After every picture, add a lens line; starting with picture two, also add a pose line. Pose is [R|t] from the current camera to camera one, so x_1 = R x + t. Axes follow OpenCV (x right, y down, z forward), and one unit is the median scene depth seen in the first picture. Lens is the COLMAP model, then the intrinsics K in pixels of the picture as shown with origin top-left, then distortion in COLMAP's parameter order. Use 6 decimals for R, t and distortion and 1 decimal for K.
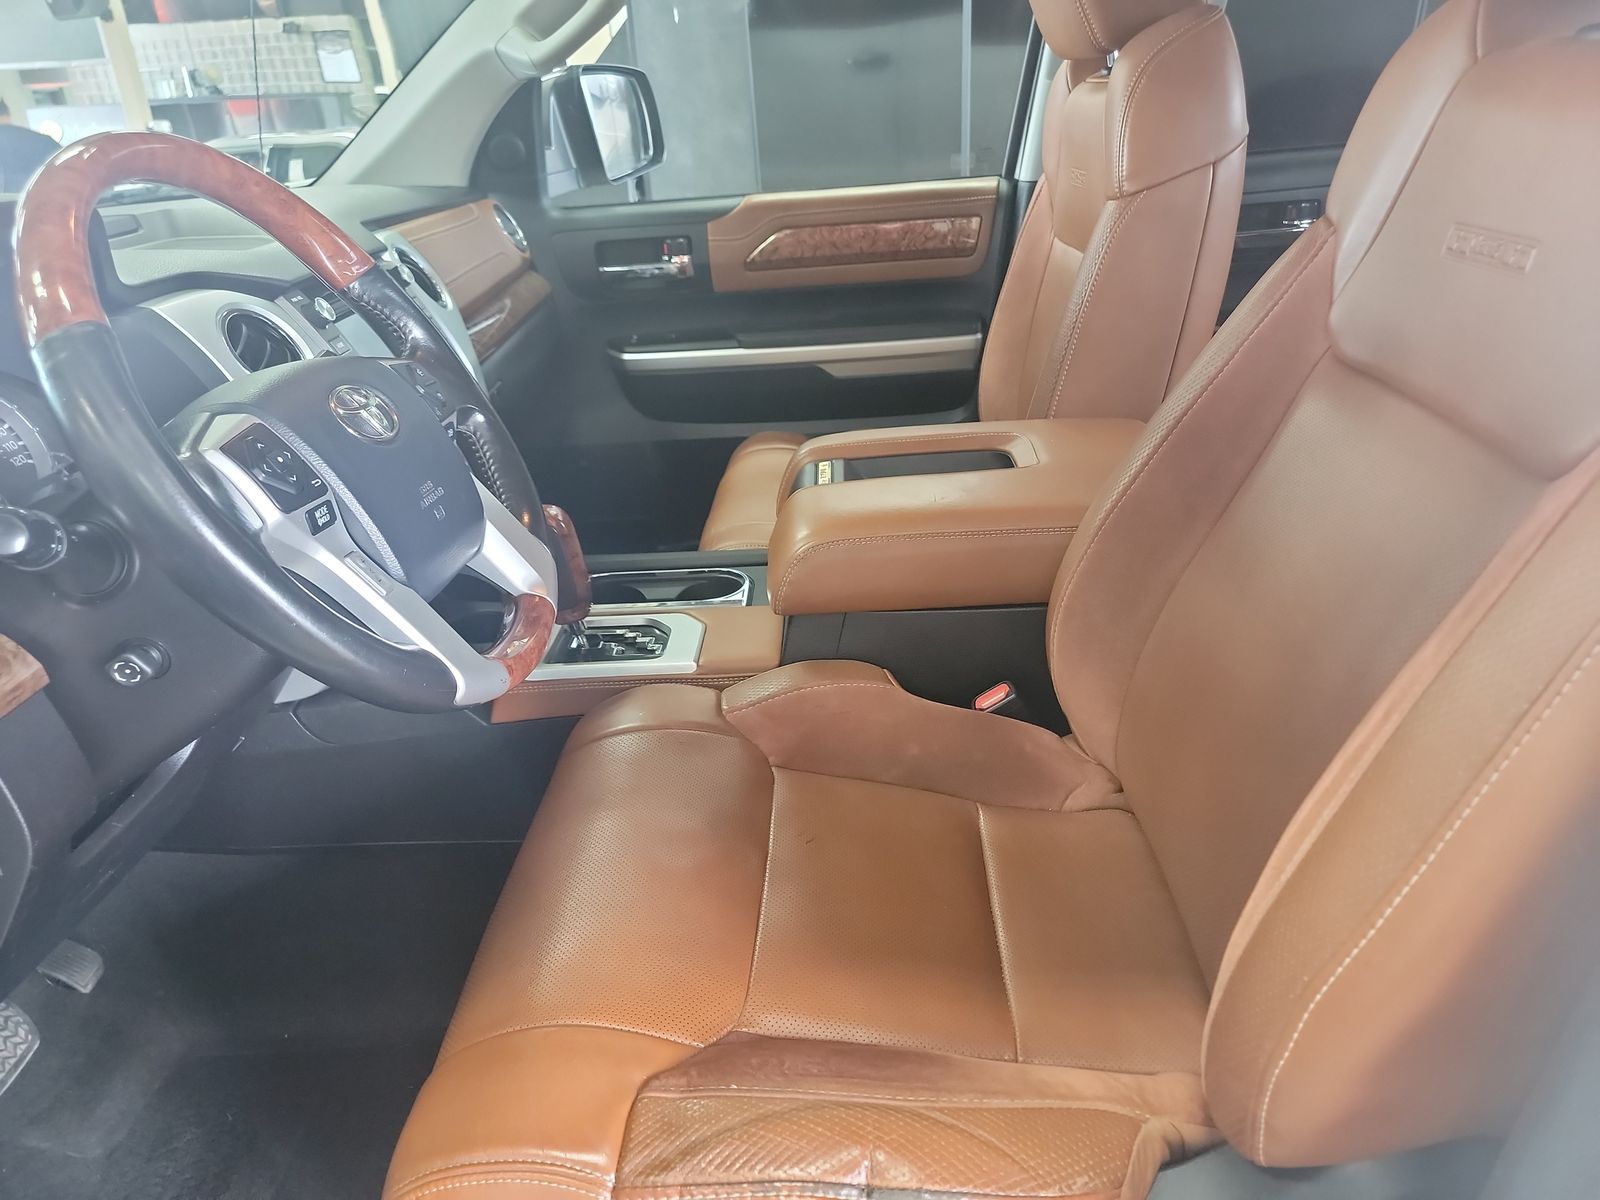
lens RADIAL K [[1130.3, 0, 800.0], [0, 1130.3, 600.0], [0, 0, 1]] dist [0.087189, -0.083211]
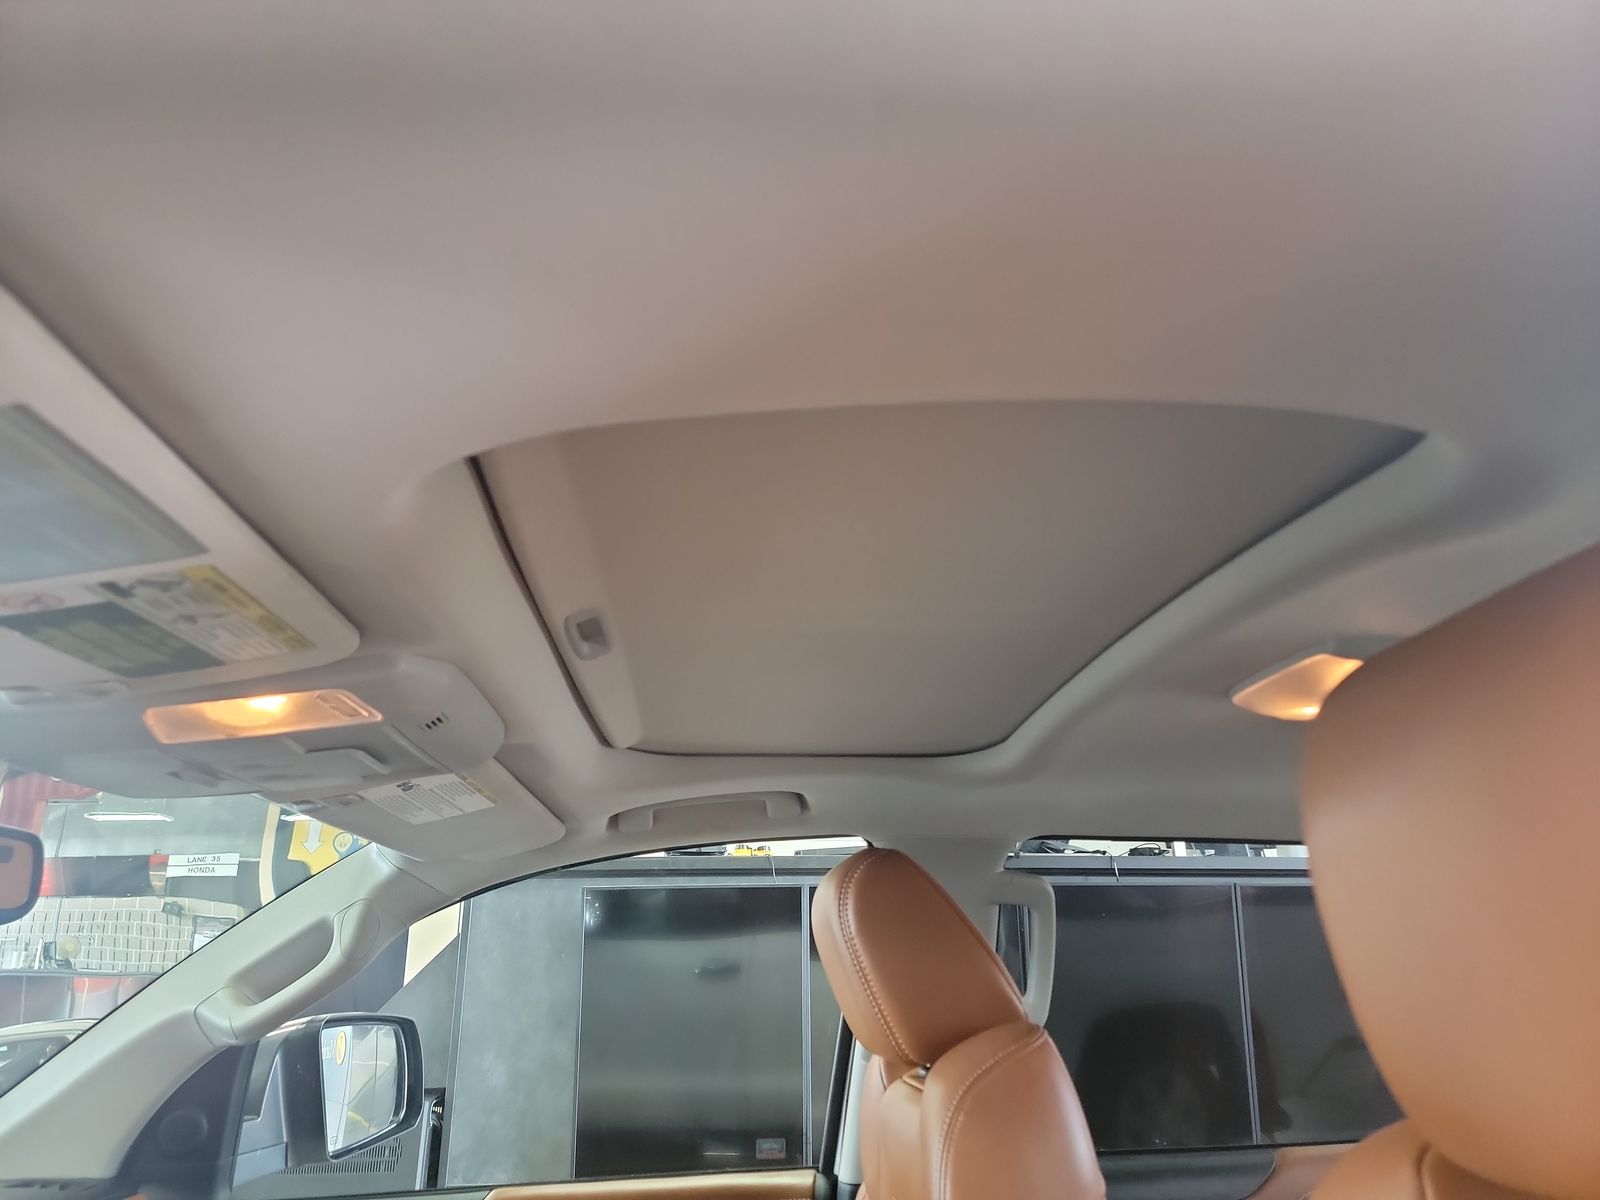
lens RADIAL K [[1130.3, 0, 800.0], [0, 1130.3, 600.0], [0, 0, 1]] dist [0.087189, -0.083211]
pose [[0.993532, 0.066853, 0.091789, 0.061562], [0.012192, 0.740859, -0.671550, -0.123358], [-0.112898, 0.668325, 0.735252, 0.133972]]
